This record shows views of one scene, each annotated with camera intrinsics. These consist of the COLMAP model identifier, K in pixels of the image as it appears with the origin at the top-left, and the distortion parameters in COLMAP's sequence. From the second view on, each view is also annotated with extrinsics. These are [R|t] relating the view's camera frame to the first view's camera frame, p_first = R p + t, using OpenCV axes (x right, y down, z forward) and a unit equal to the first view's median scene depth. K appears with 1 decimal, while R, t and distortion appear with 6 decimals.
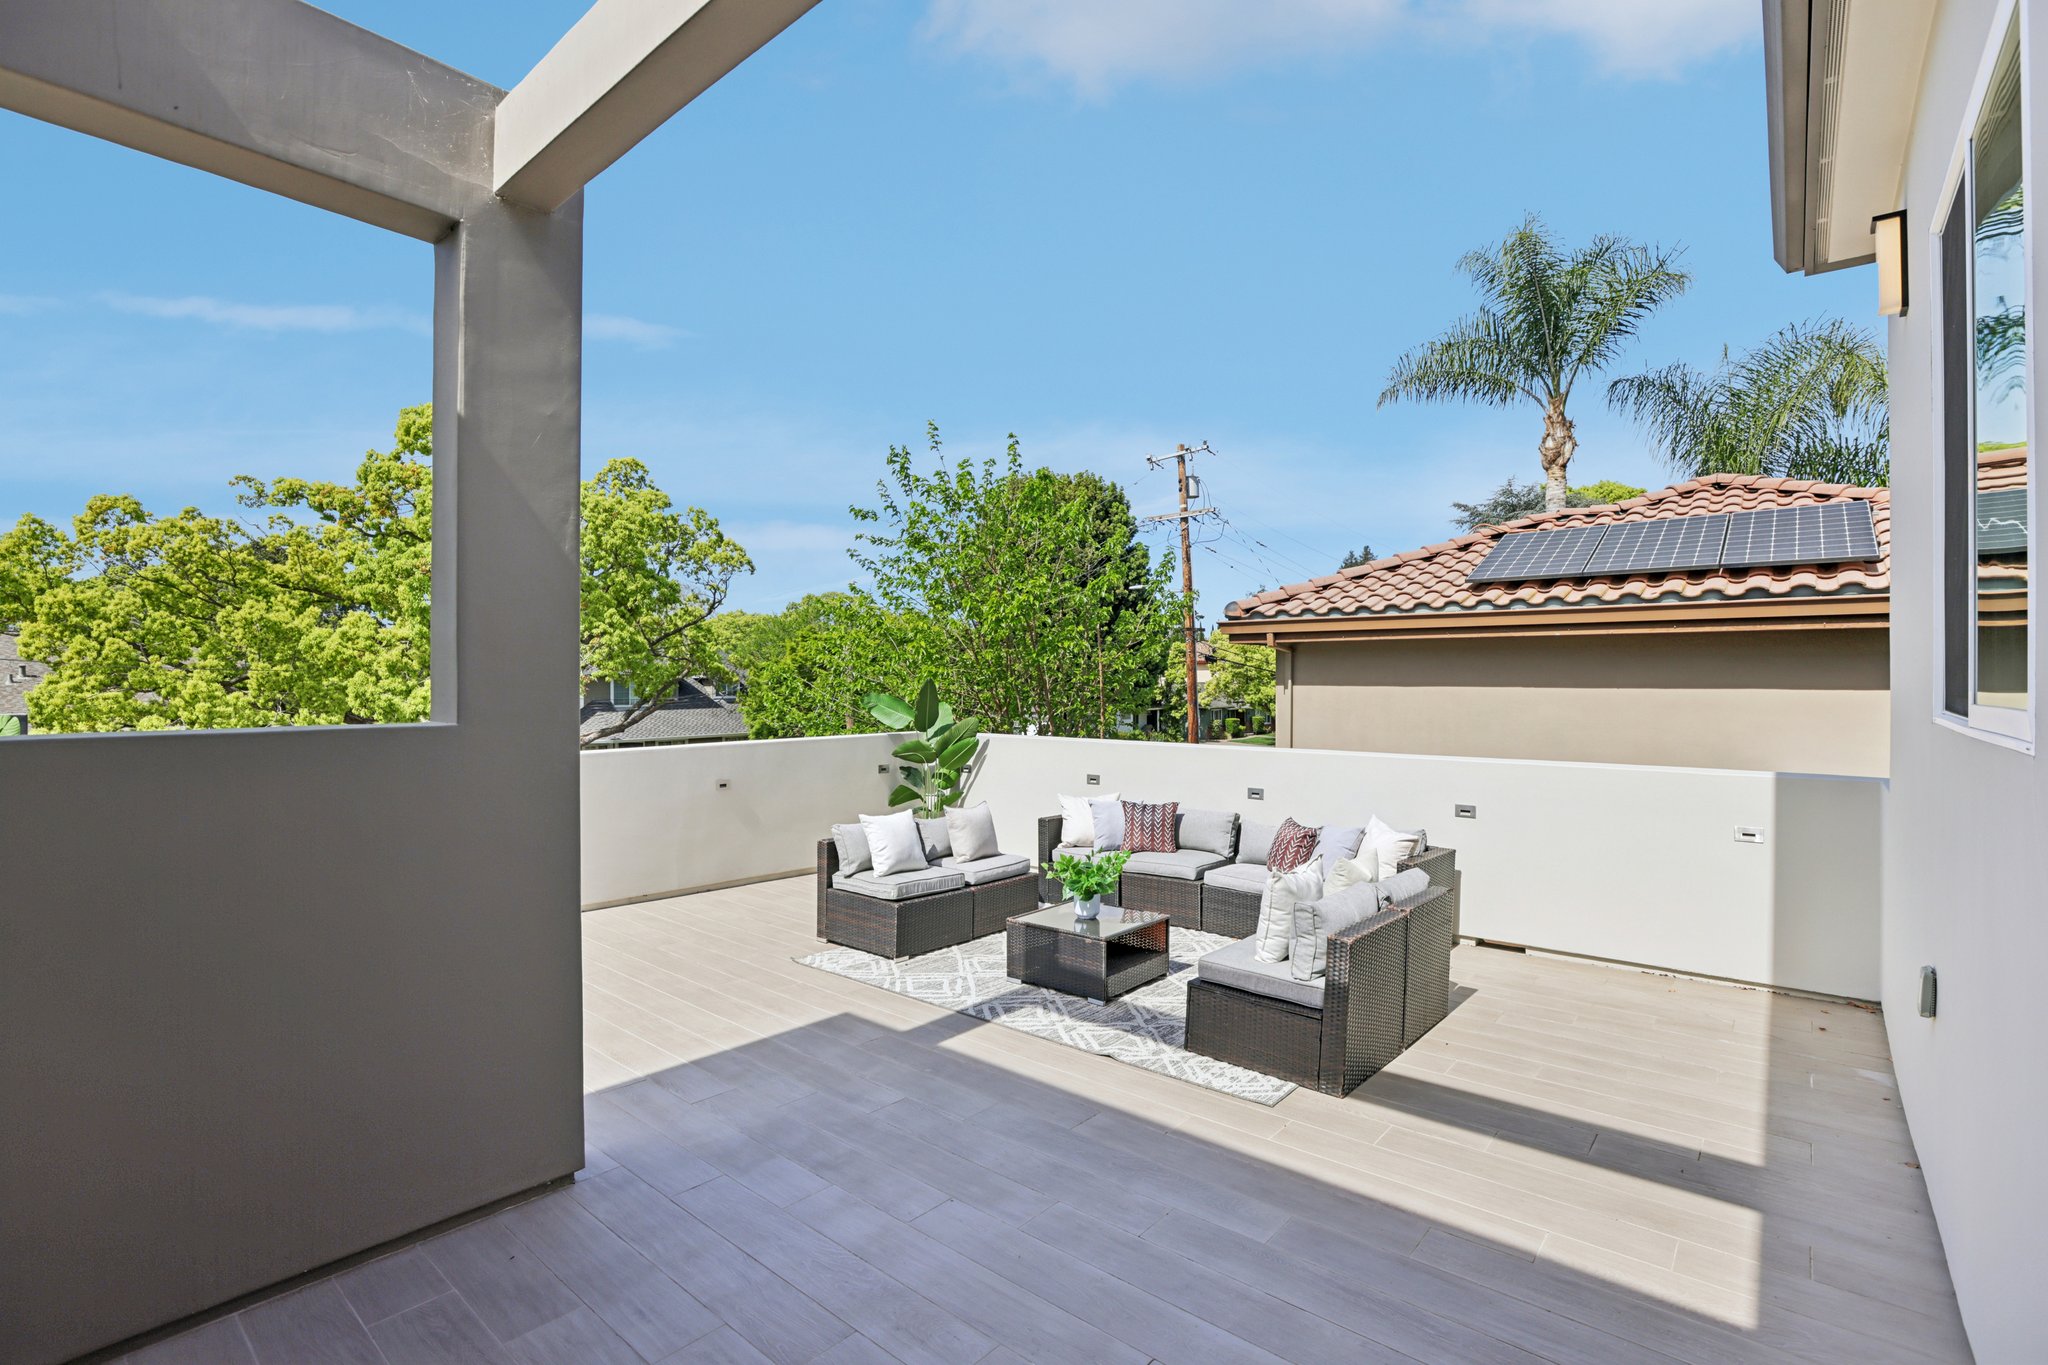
lens RADIAL K [[937.2, 0, 1021.6], [0, 937.2, 676.5], [0, 0, 1]] dist [-0.058931, 0.024950]
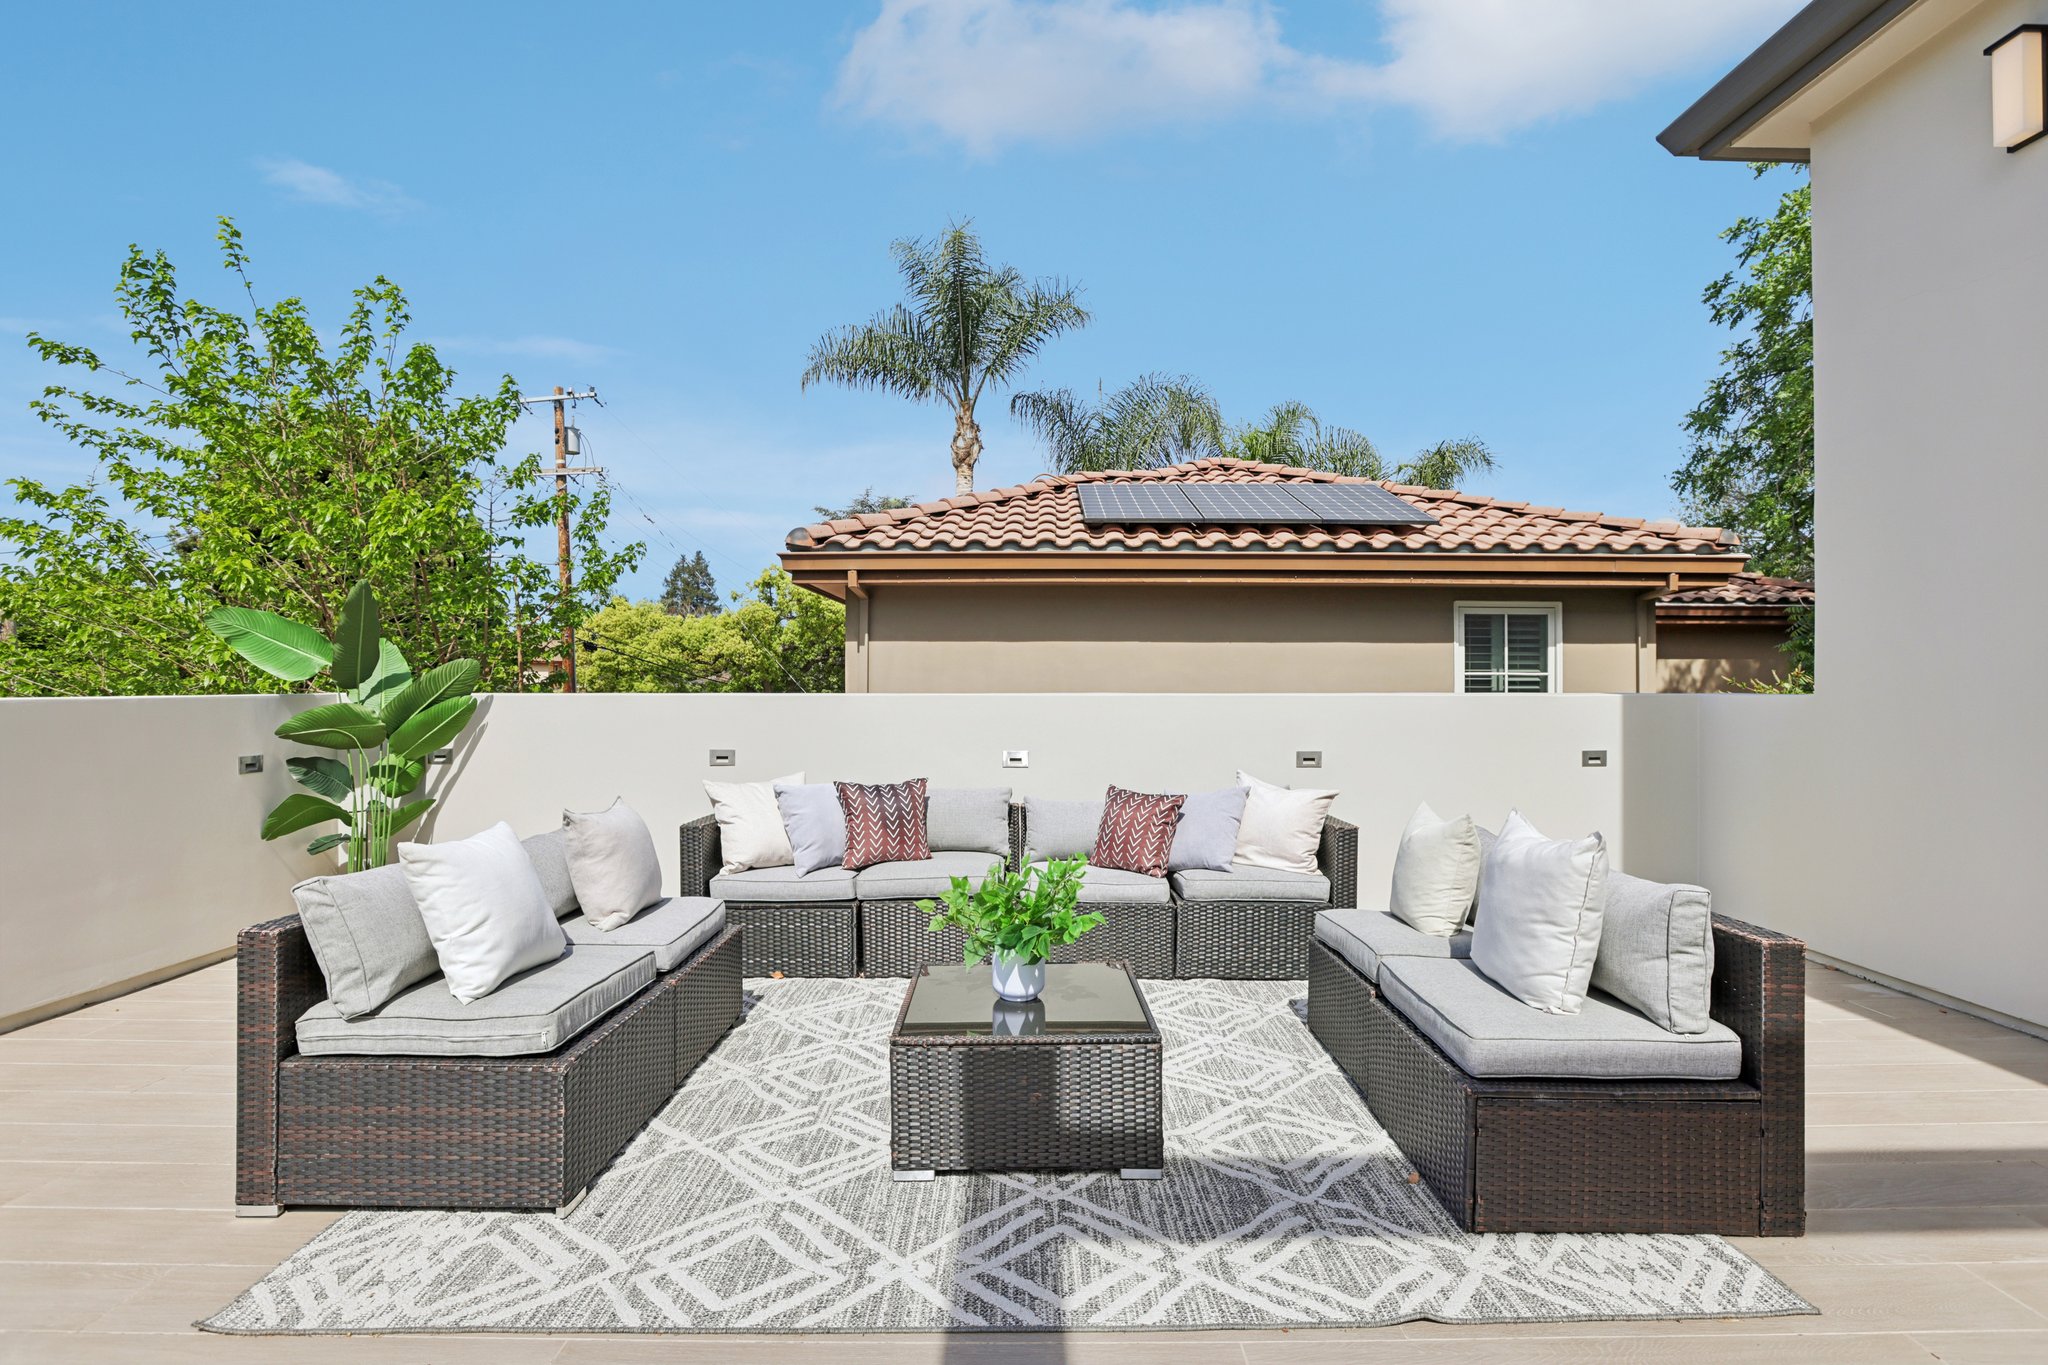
lens RADIAL K [[937.2, 0, 1021.6], [0, 937.2, 676.5], [0, 0, 1]] dist [-0.058931, 0.024950]
pose [[0.764622, 0.006726, 0.644444, -0.146372], [-0.001747, 0.999963, -0.008364, 0.055714], [-0.644477, 0.005270, 0.764606, 0.371593]]
